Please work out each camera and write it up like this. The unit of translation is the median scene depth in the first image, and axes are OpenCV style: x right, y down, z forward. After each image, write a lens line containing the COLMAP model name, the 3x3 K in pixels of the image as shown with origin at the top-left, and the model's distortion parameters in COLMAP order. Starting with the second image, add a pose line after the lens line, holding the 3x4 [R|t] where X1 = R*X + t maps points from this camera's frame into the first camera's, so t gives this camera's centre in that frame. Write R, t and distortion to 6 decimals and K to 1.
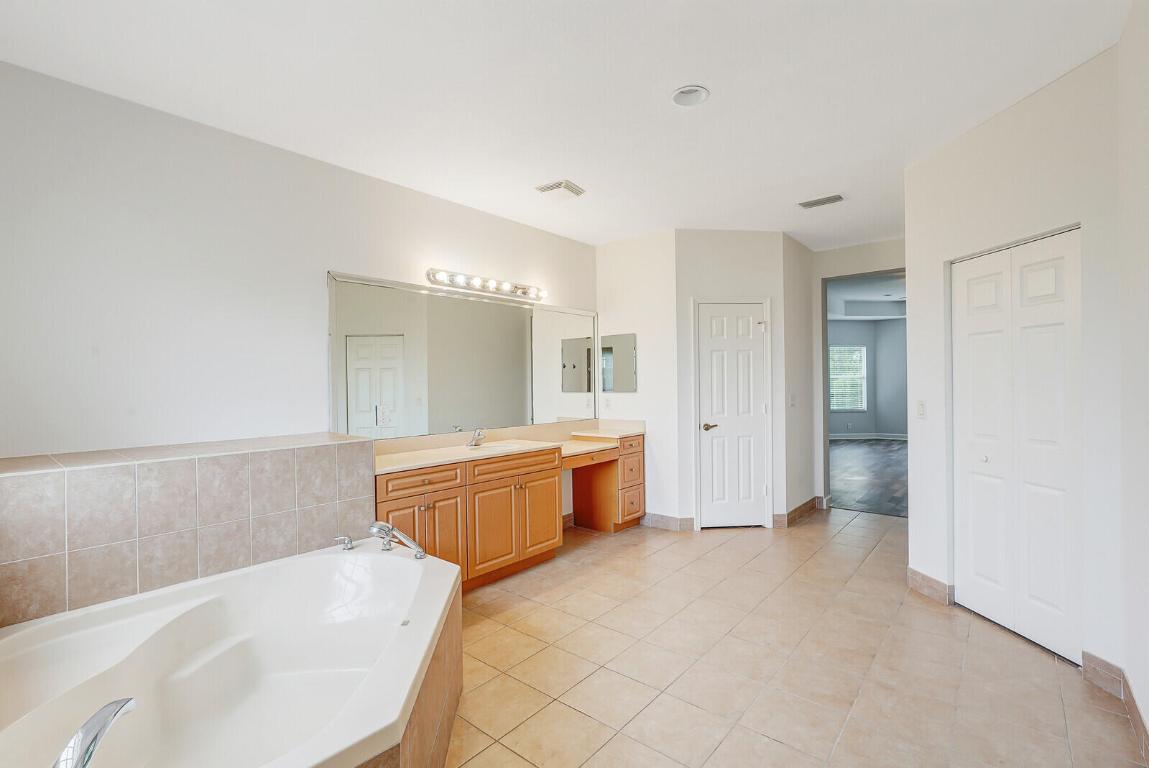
lens RADIAL K [[528.0, 0, 574.1], [0, 528.0, 368.2], [0, 0, 1]] dist [0.002289, 0.000857]
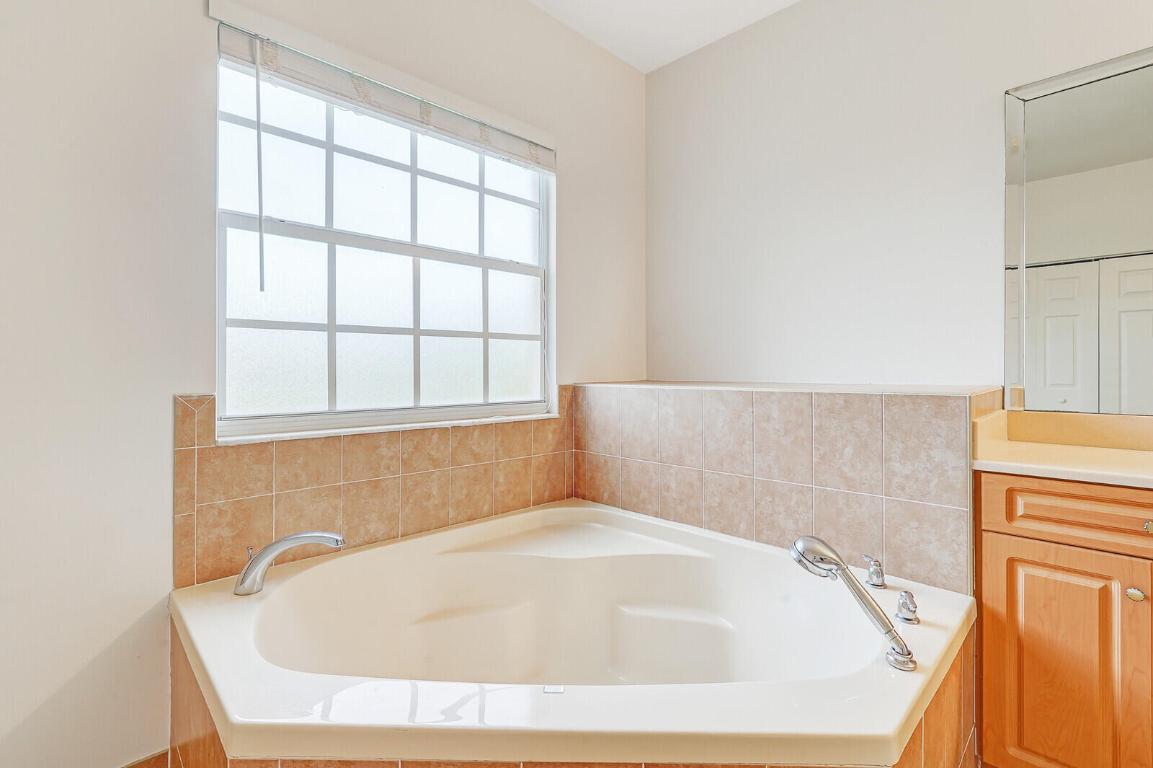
lens RADIAL K [[529.9, 0, 576.1], [0, 529.9, 368.1], [0, 0, 1]] dist [0.002289, 0.000857]
pose [[-0.074613, -0.001049, -0.997212, 0.164163], [0.015457, 0.999878, -0.002208, 0.128327], [0.997093, -0.015578, -0.074588, 0.826032]]
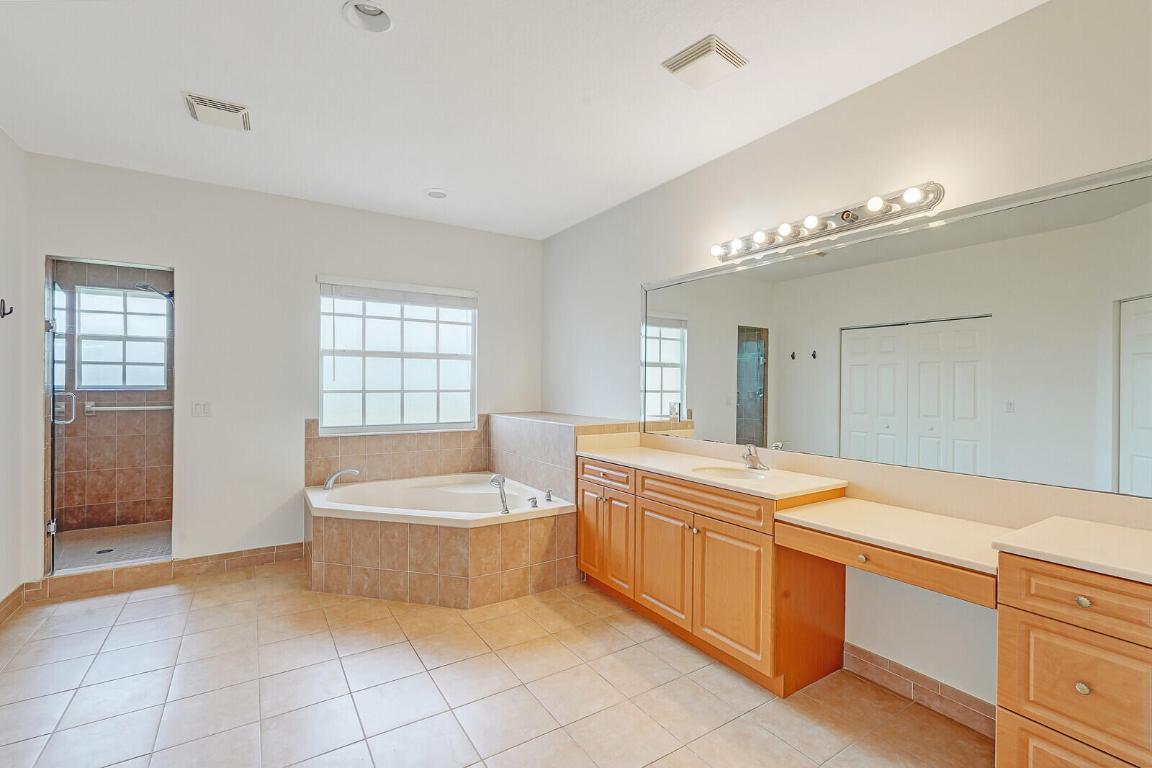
lens RADIAL K [[511.4, 0, 578.3], [0, 511.4, 385.5], [0, 0, 1]] dist [-0.000446, 0.000507]
pose [[-0.290779, 0.002582, -0.956787, 0.921293], [0.011035, 0.999939, -0.000655, 0.053650], [0.956727, -0.010749, -0.290790, 1.651272]]
